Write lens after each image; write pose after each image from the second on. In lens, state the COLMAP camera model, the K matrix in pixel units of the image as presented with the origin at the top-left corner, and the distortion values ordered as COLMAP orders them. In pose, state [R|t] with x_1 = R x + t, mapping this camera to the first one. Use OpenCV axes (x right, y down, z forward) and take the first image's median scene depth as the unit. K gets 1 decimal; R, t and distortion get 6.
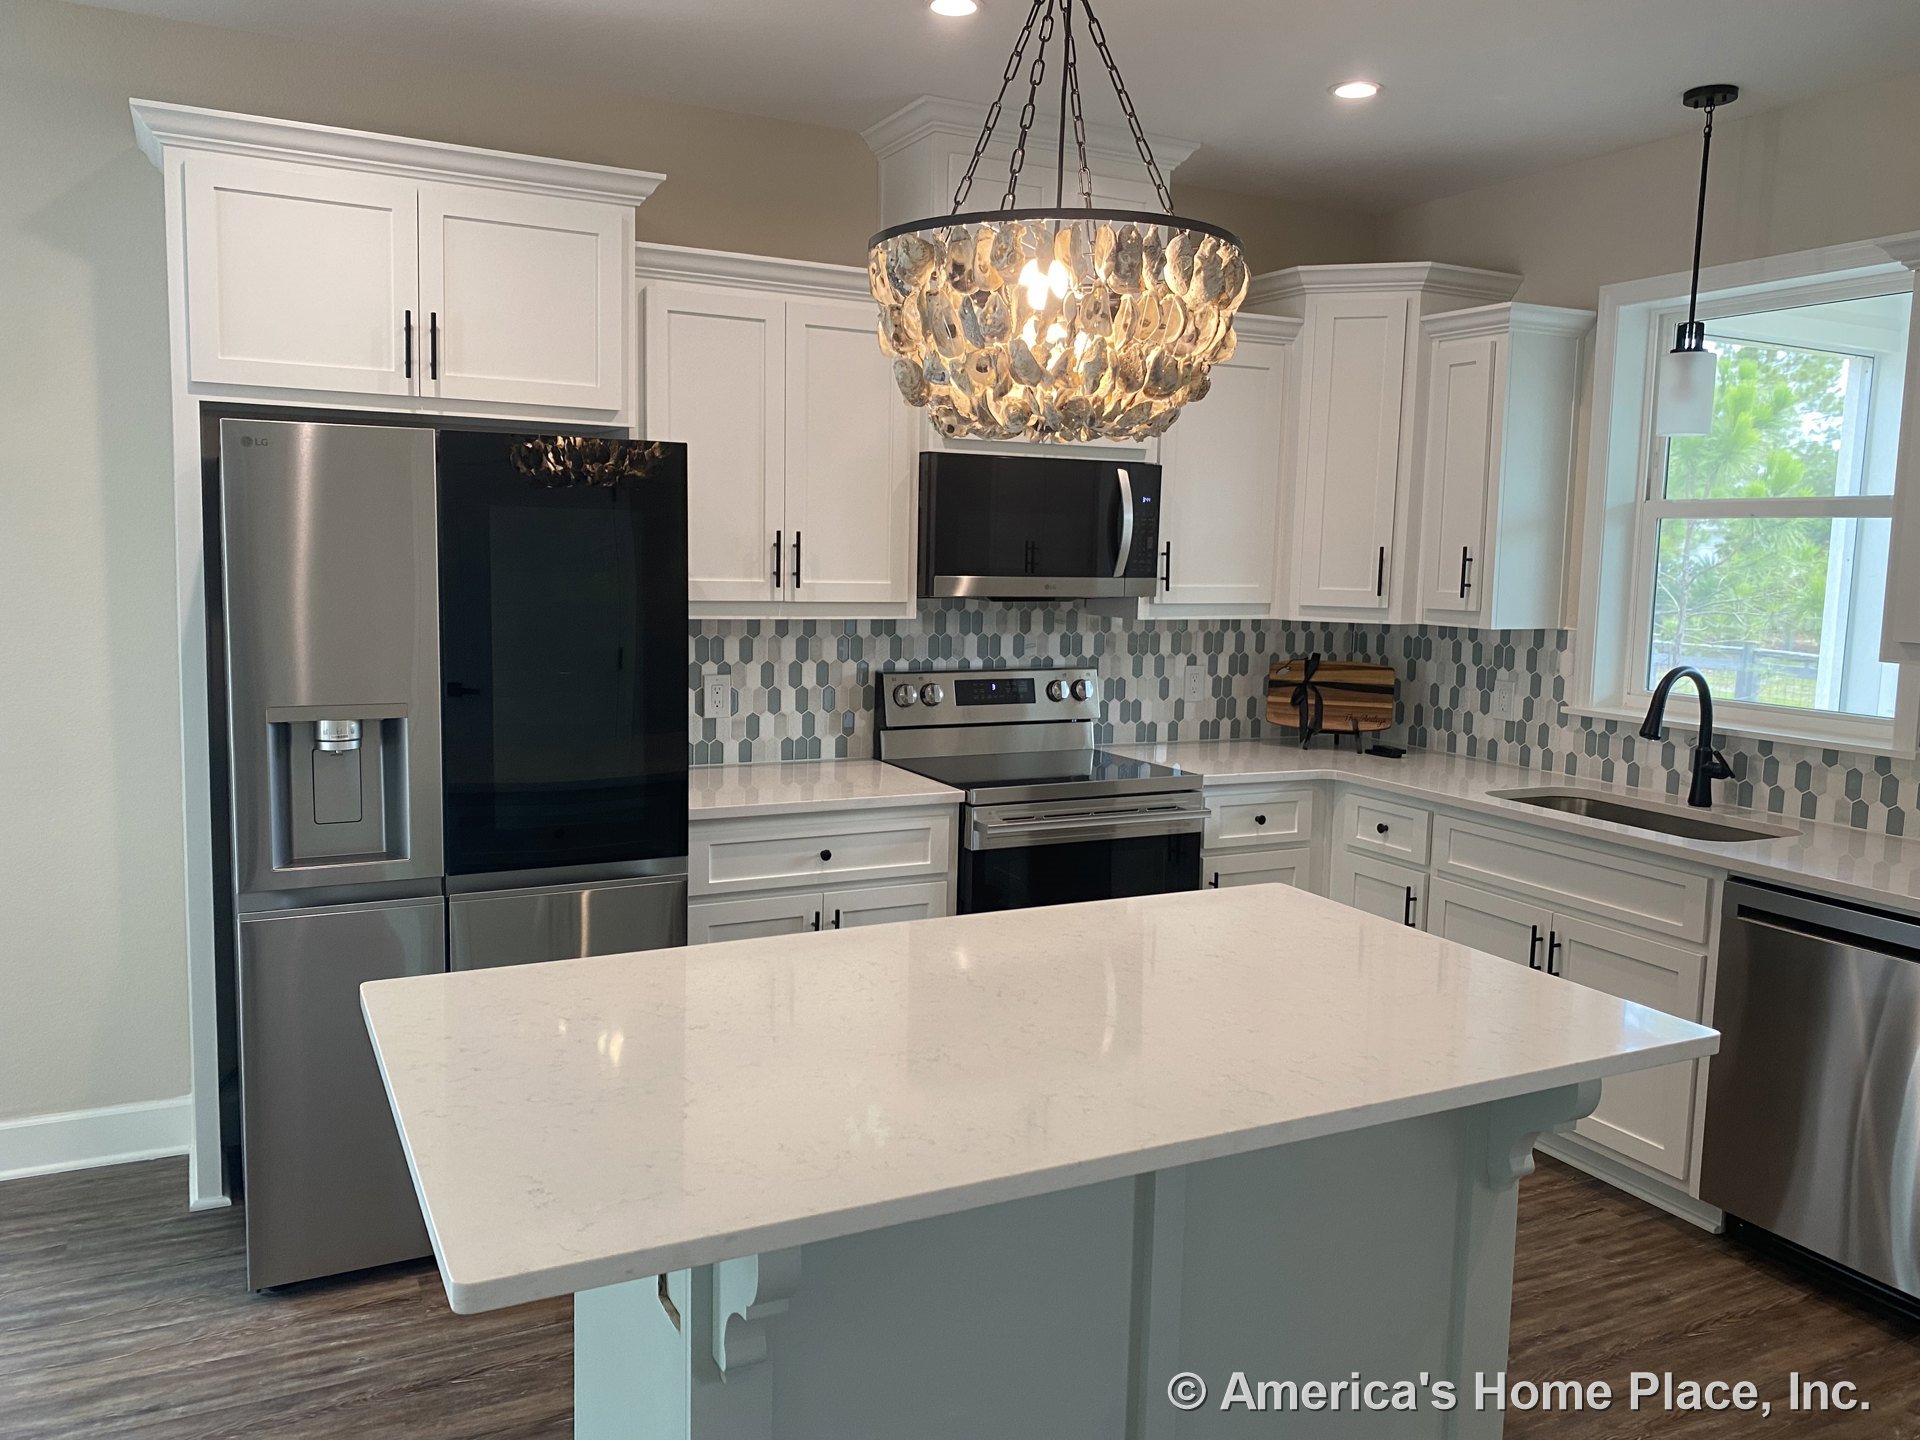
lens RADIAL K [[1470.7, 0, 955.0], [0, 1470.7, 707.6], [0, 0, 1]] dist [0.065661, -0.060559]
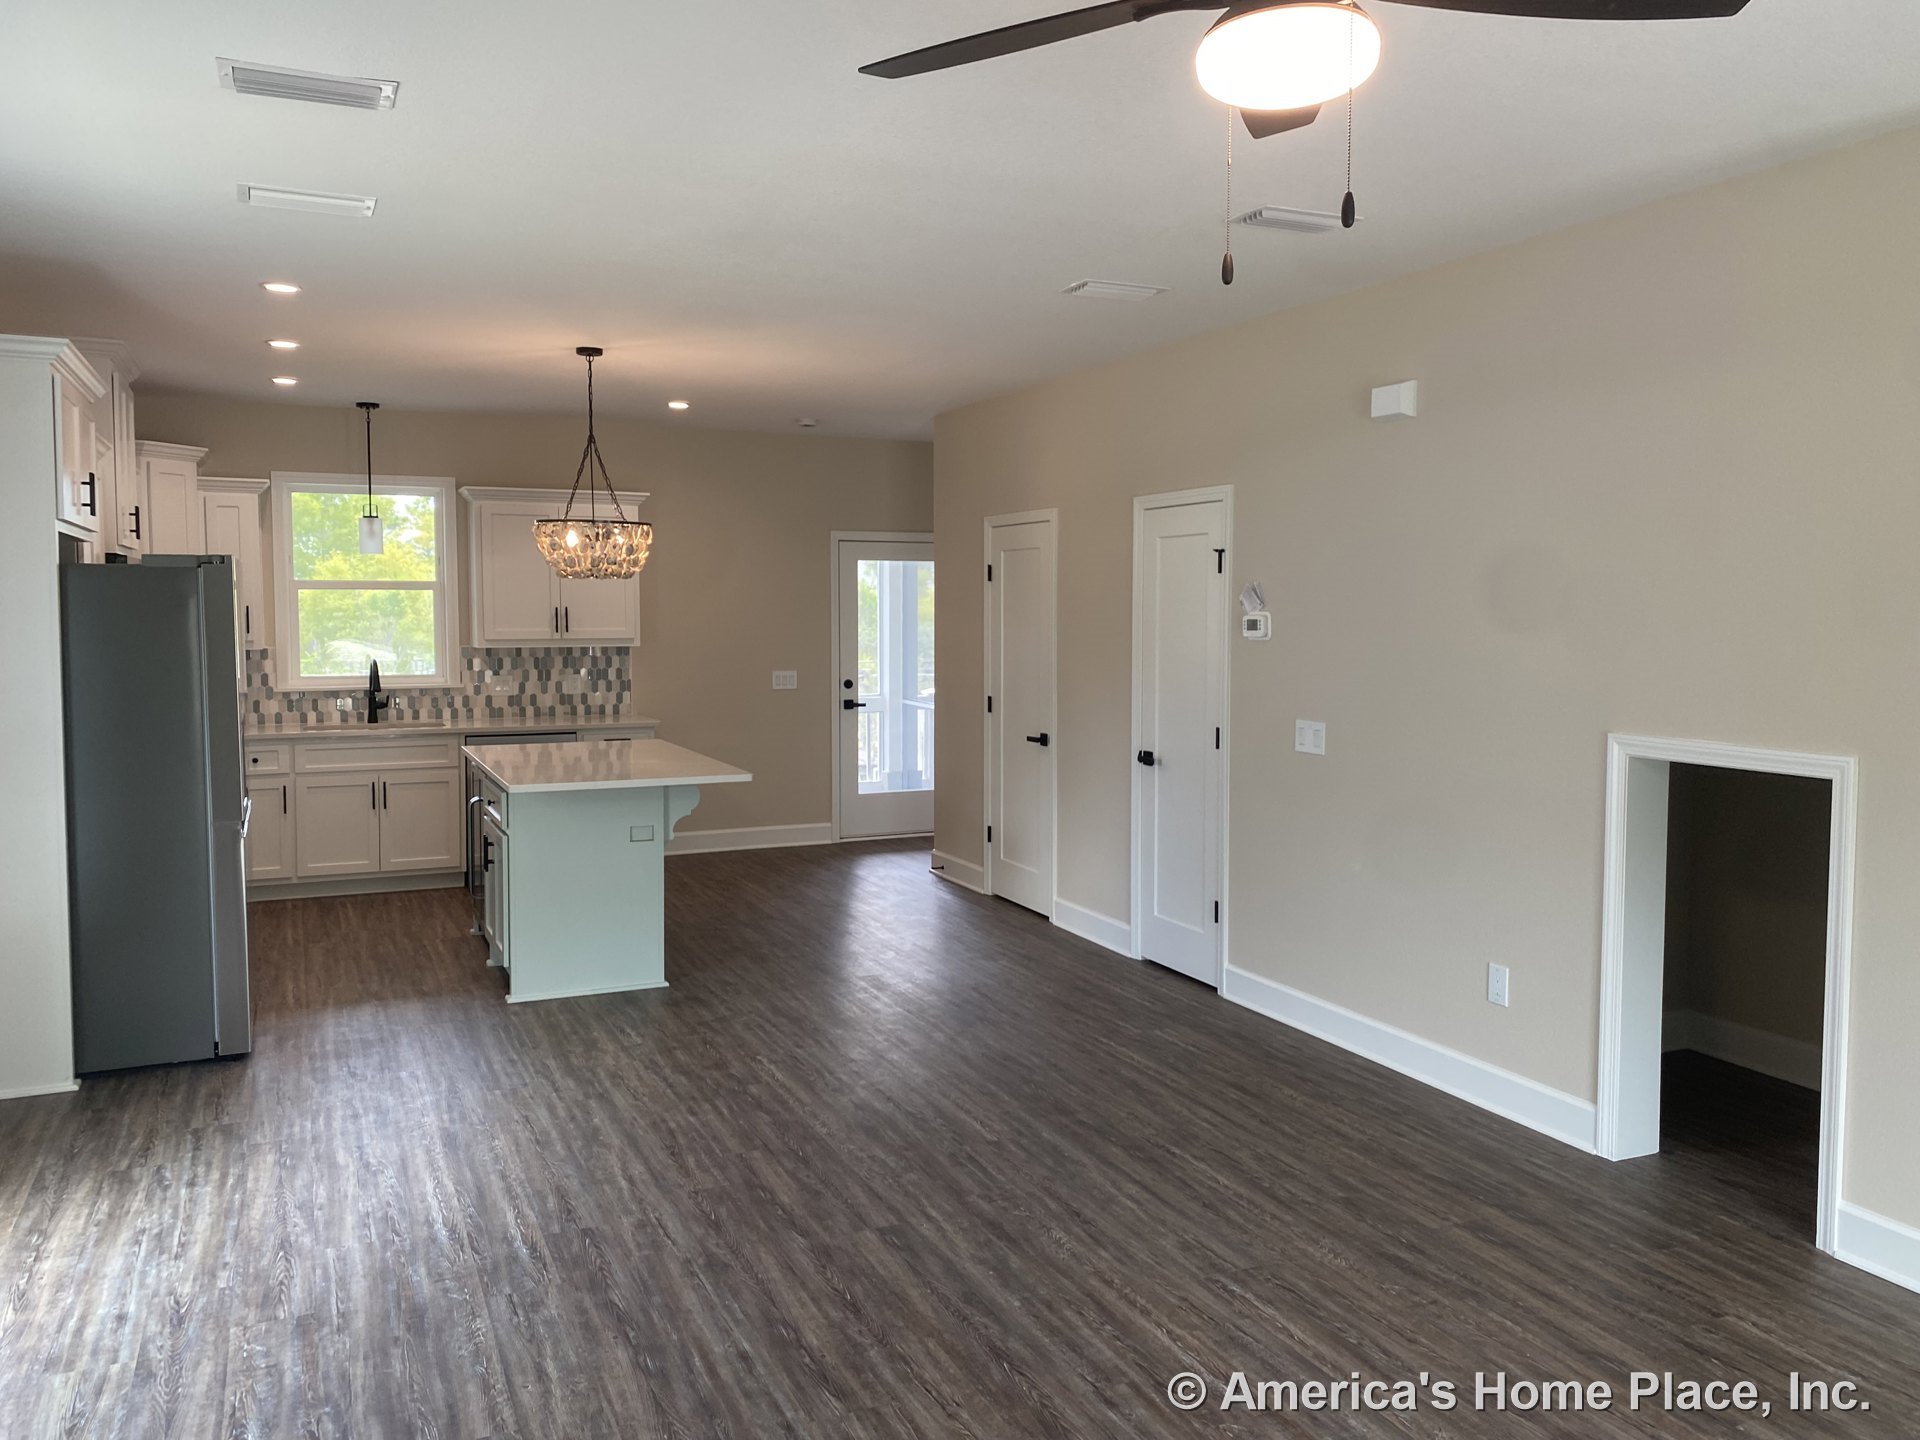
lens RADIAL K [[1470.7, 0, 958.7], [0, 1470.7, 703.1], [0, 0, 1]] dist [0.065661, -0.060559]
pose [[0.045922, -0.089438, 0.994933, -1.472131], [0.113837, 0.989964, 0.083737, -0.042450], [-0.992438, 0.109415, 0.055642, 0.031103]]
